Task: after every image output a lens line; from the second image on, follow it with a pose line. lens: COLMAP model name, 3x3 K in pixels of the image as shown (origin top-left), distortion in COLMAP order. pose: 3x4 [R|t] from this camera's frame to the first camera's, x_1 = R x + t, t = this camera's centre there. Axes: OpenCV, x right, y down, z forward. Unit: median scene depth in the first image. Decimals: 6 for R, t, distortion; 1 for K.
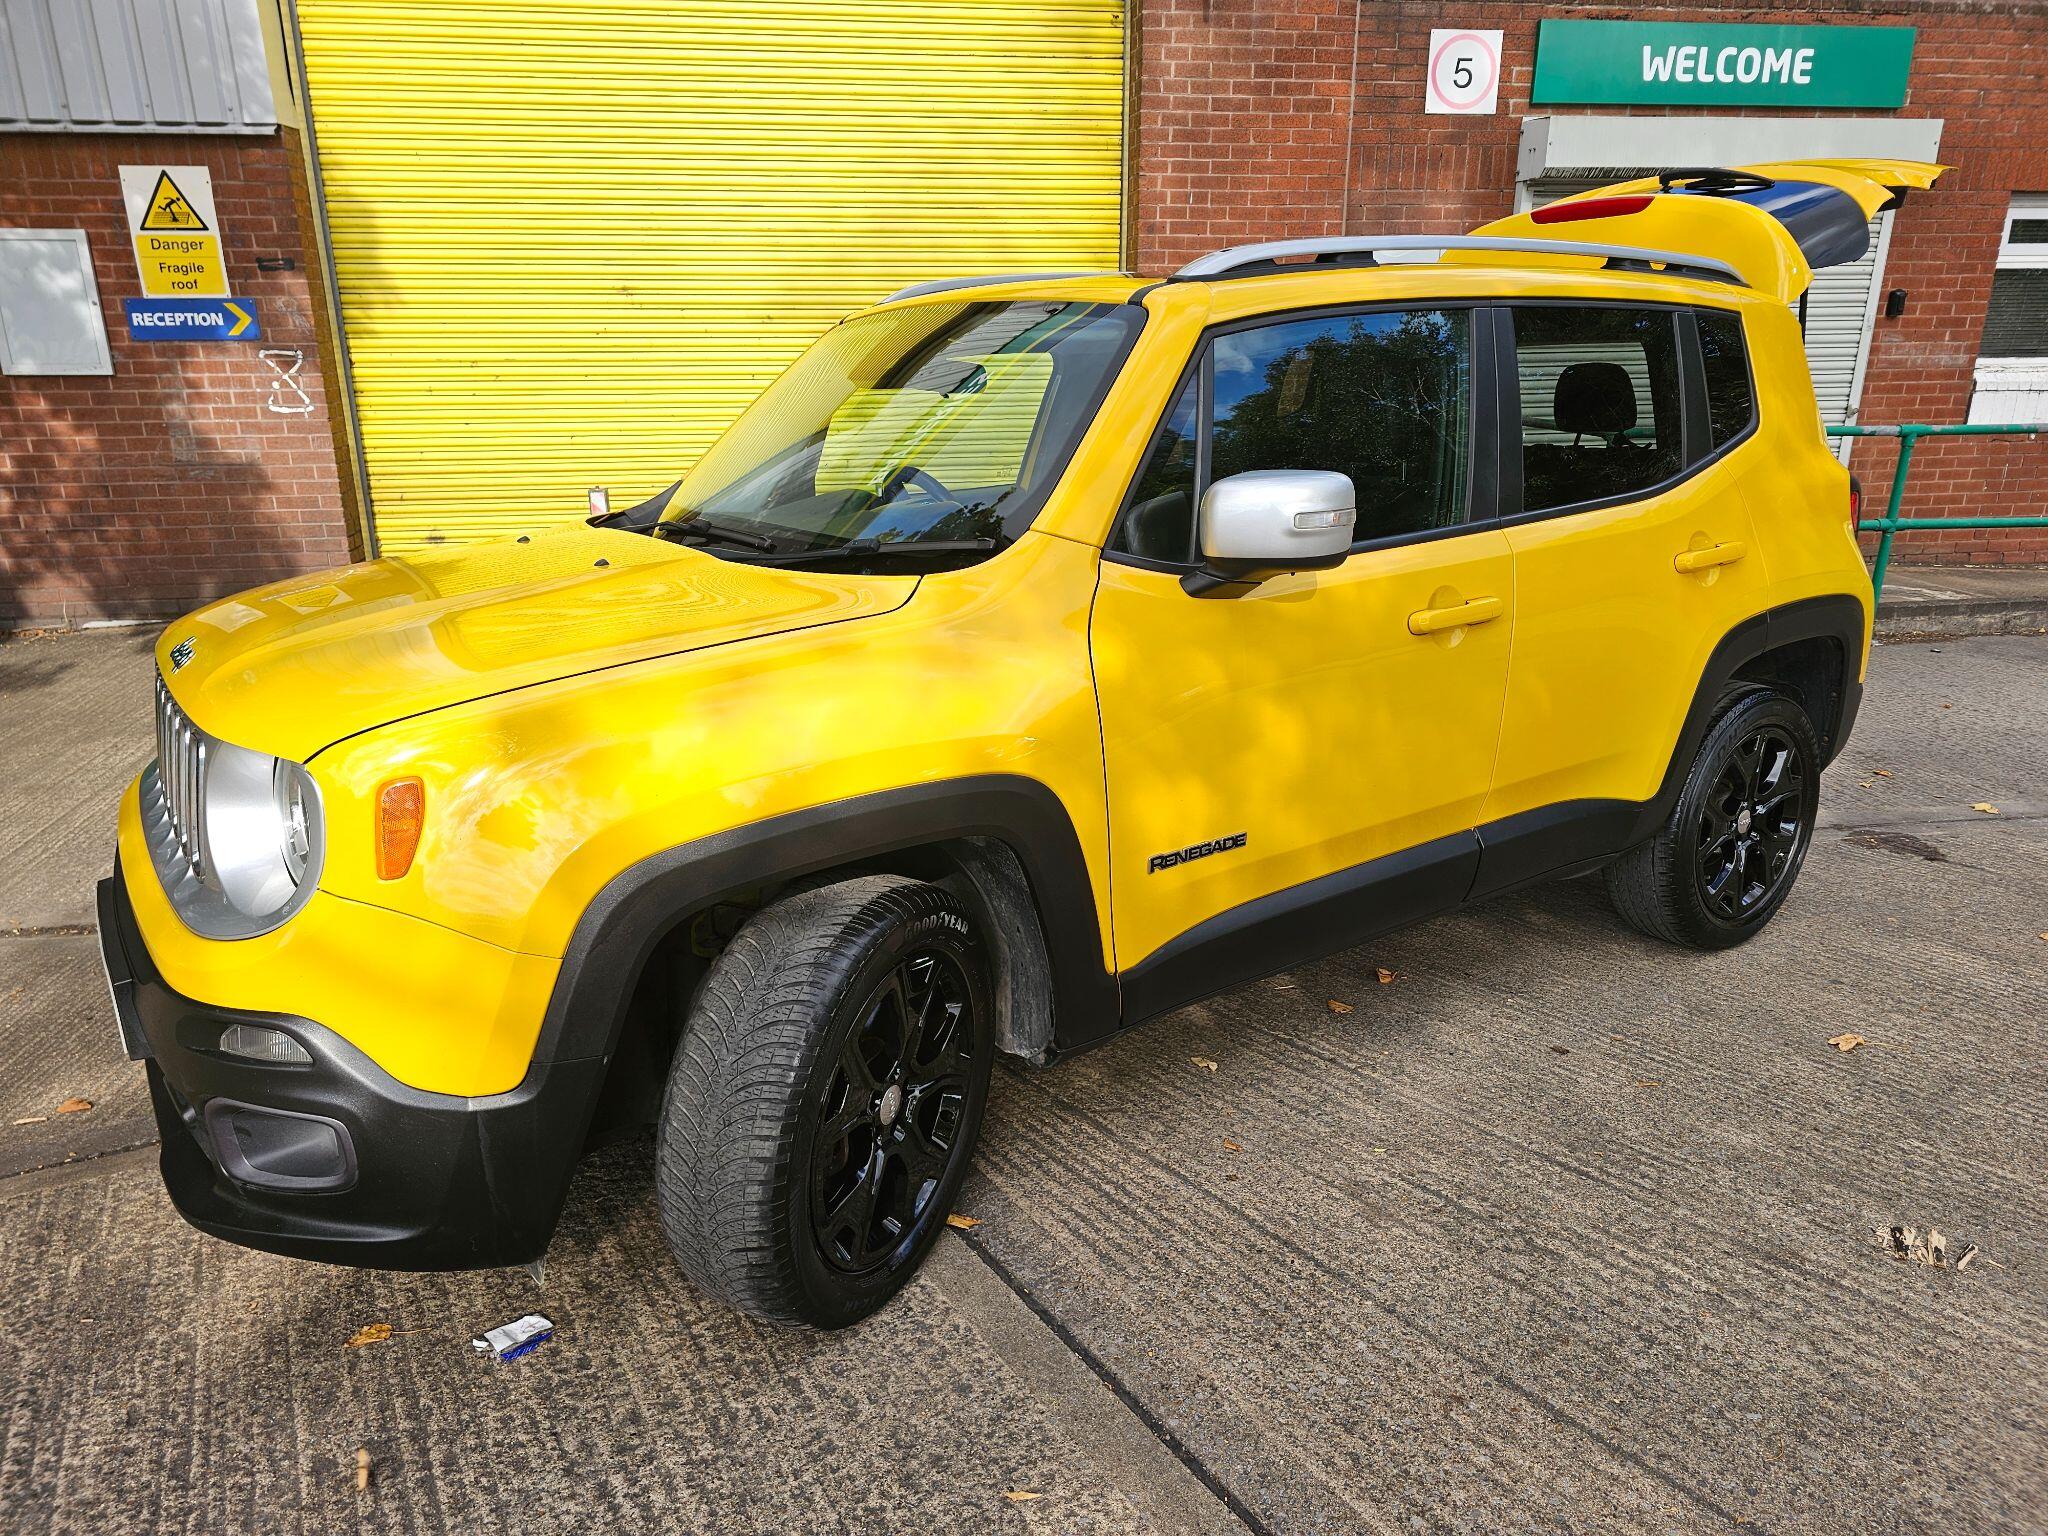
lens RADIAL K [[1375.7, 0, 1021.4], [0, 1375.7, 756.4], [0, 0, 1]] dist [0.035700, -0.022936]
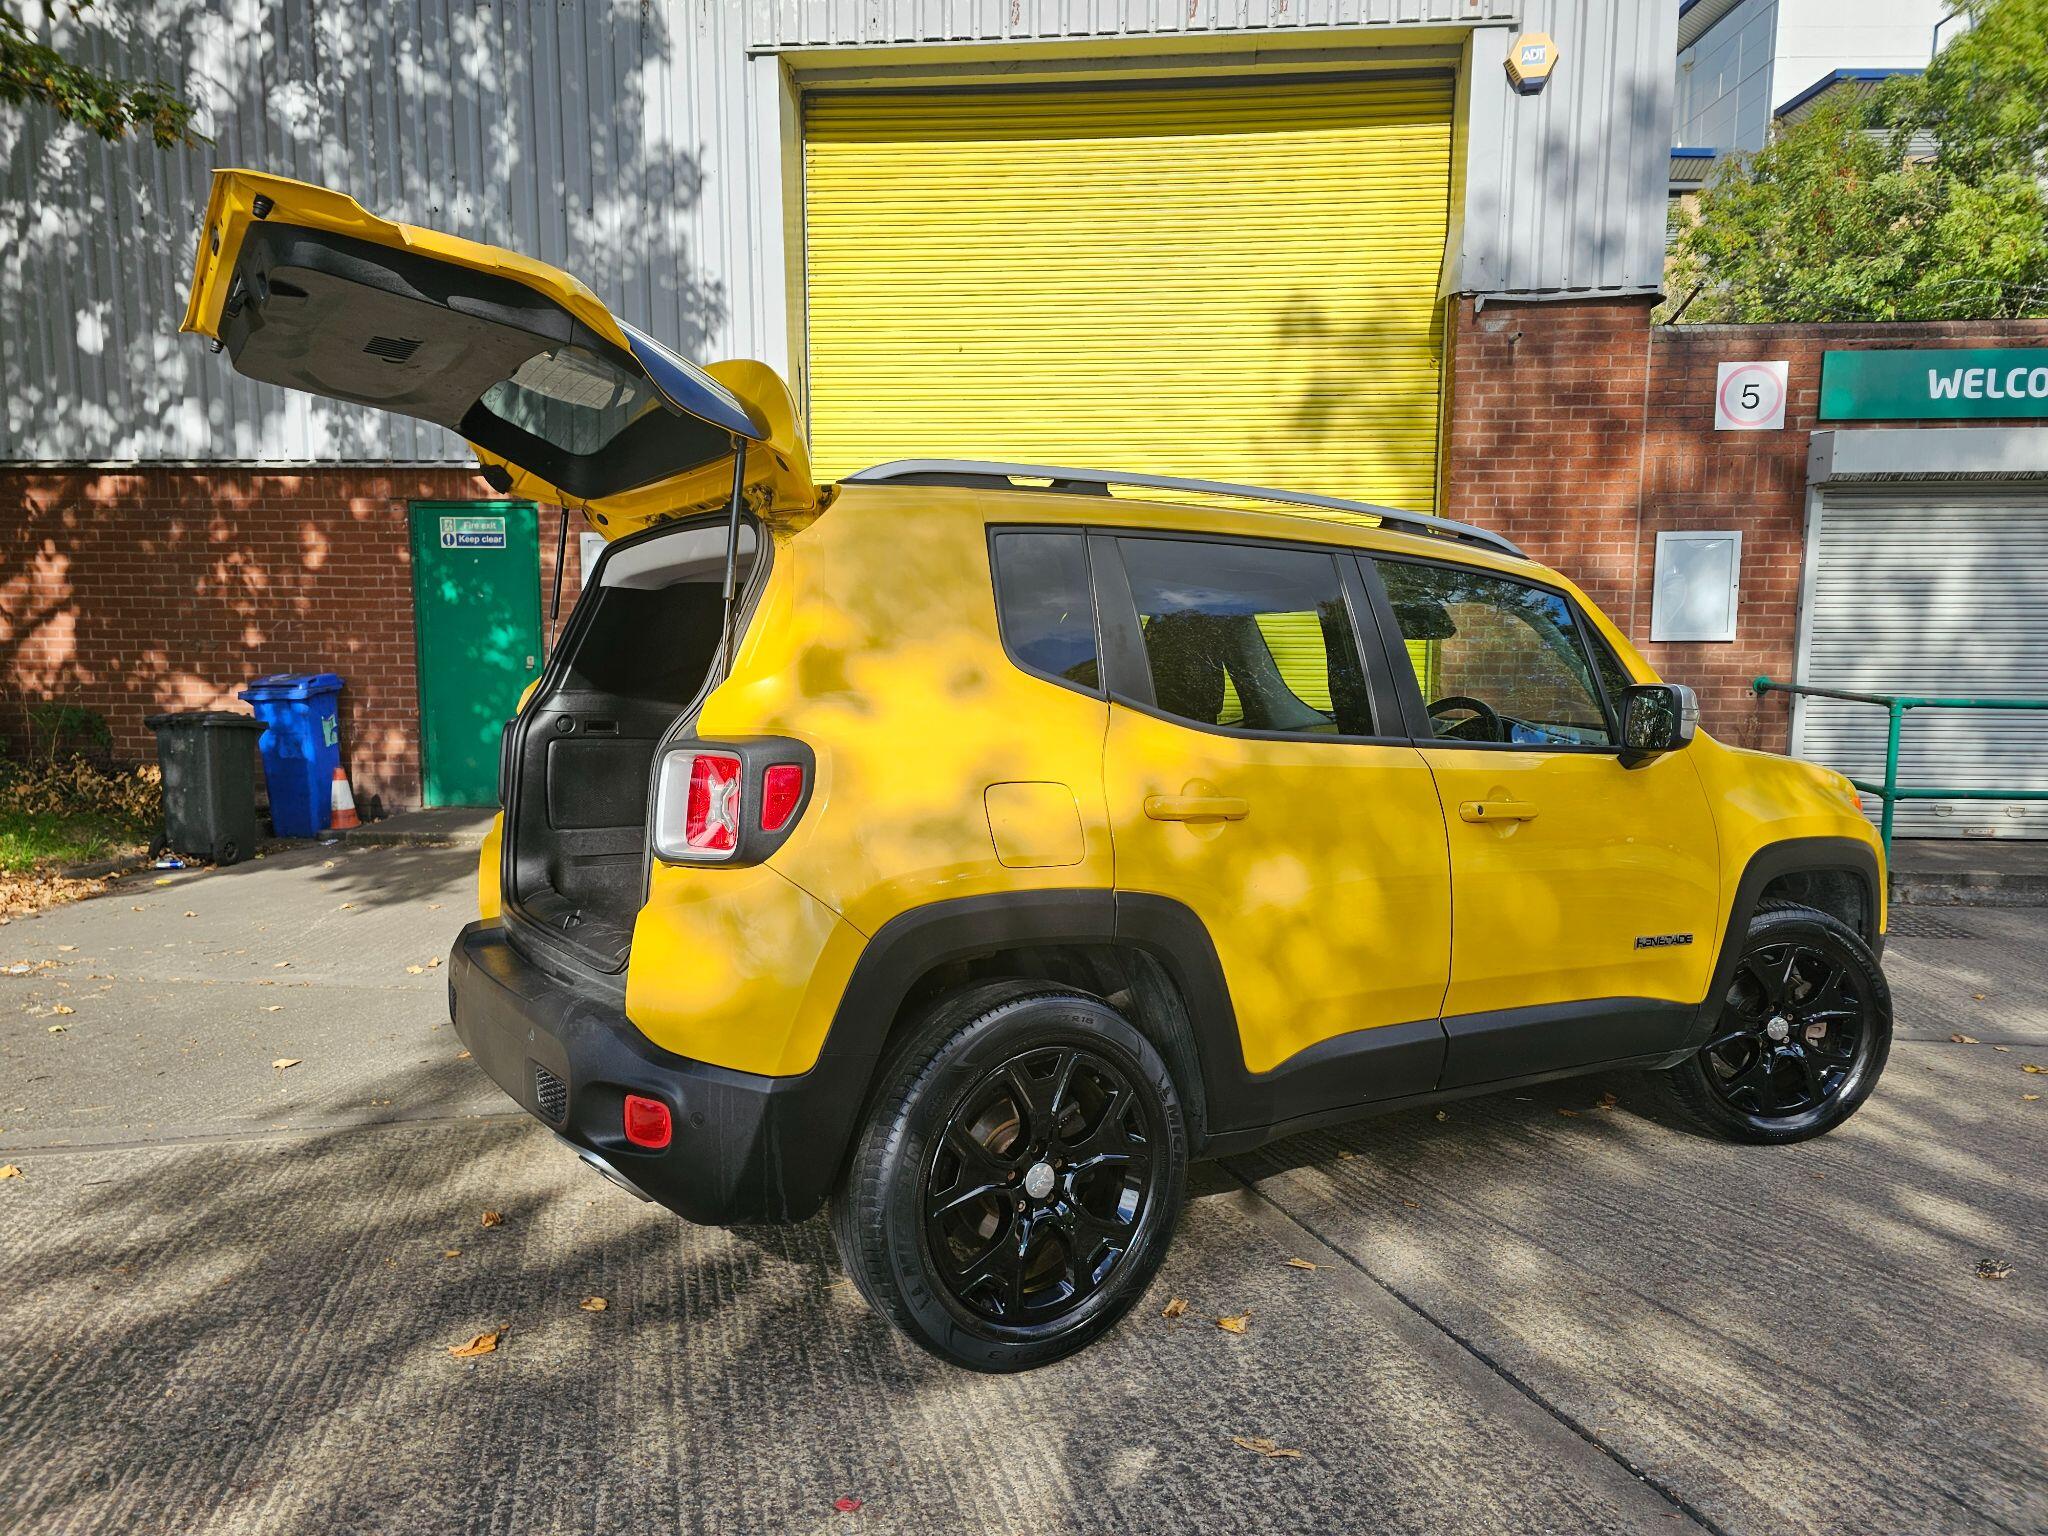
lens RADIAL K [[1375.7, 0, 1016.7], [0, 1375.7, 764.7], [0, 0, 1]] dist [0.035700, -0.022936]
pose [[0.970866, 0.036423, -0.236839, 0.014342], [-0.080901, 0.980169, -0.180896, 0.065700], [0.225553, 0.194786, 0.954560, -0.182122]]
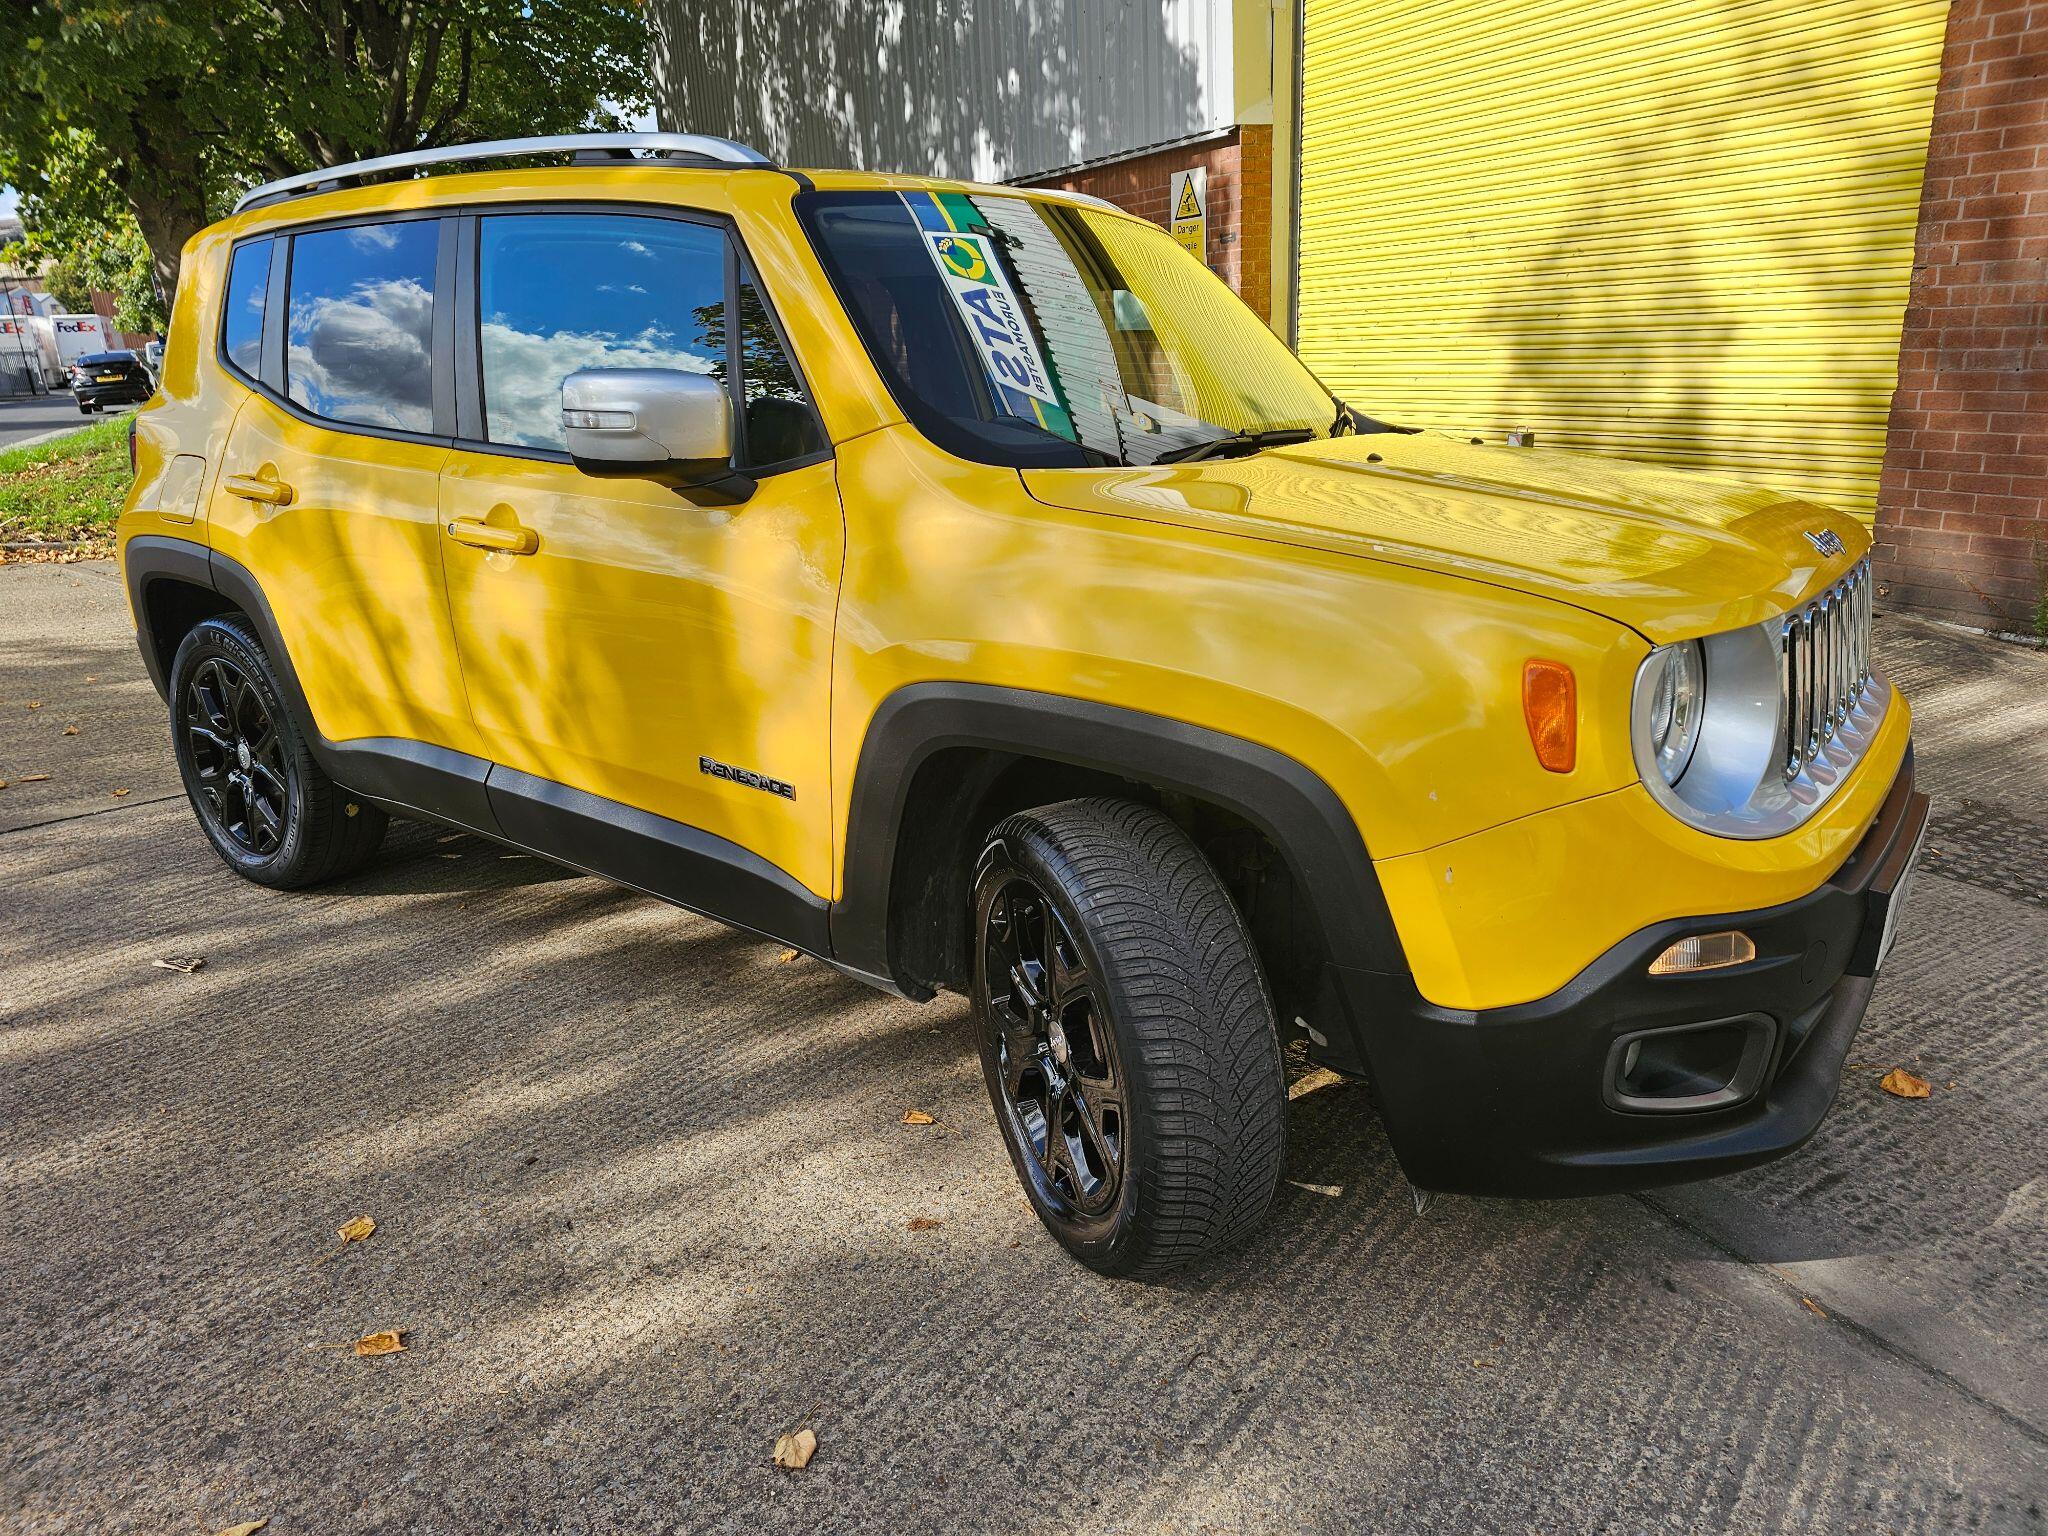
lens RADIAL K [[1375.7, 0, 1039.6], [0, 1375.7, 775.8], [0, 0, 1]] dist [0.035700, -0.022936]
pose [[0.345598, 0.278917, -0.895973, 0.691876], [-0.241945, 0.949008, 0.202103, -0.095804], [0.906656, 0.146930, 0.395458, 0.402753]]
